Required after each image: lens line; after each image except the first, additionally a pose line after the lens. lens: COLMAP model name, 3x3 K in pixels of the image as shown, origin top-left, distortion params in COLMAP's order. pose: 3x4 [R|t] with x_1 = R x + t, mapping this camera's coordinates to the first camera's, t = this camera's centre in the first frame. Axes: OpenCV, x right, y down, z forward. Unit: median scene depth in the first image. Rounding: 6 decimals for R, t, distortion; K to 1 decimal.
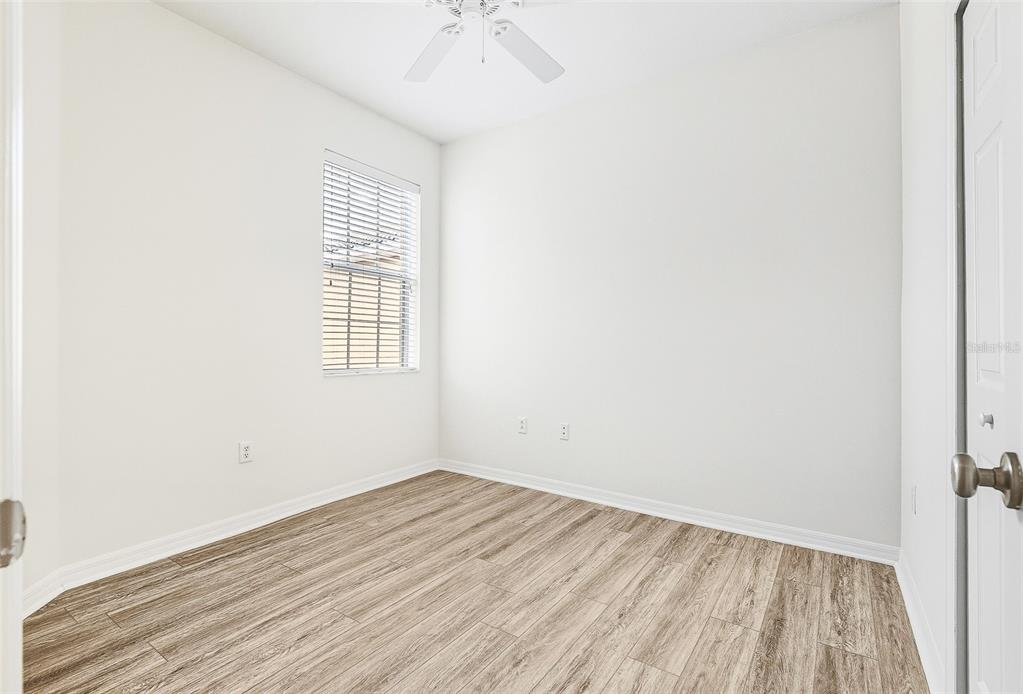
lens RADIAL K [[487.5, 0, 511.3], [0, 487.5, 346.1], [0, 0, 1]] dist [0.000127, 0.000008]
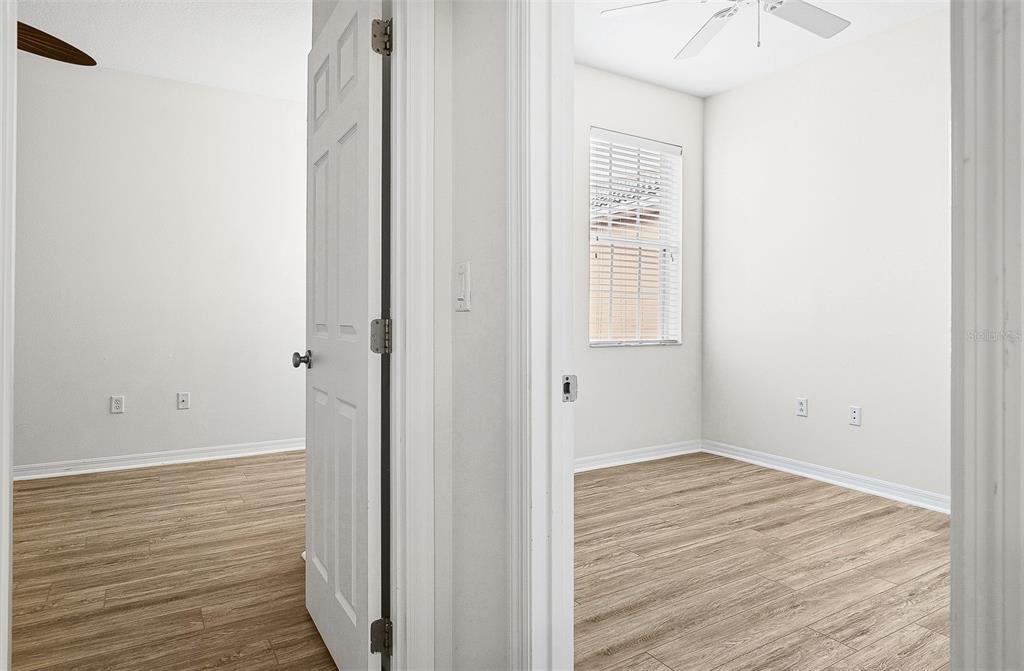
lens RADIAL K [[610.2, 0, 515.1], [0, 610.2, 312.9], [0, 0, 1]] dist [-0.002844, -0.000985]
pose [[0.912994, -0.001037, -0.407971, -0.001215], [-0.002590, 0.999962, -0.008338, 0.002972], [0.407964, 0.008670, 0.912957, -0.333403]]
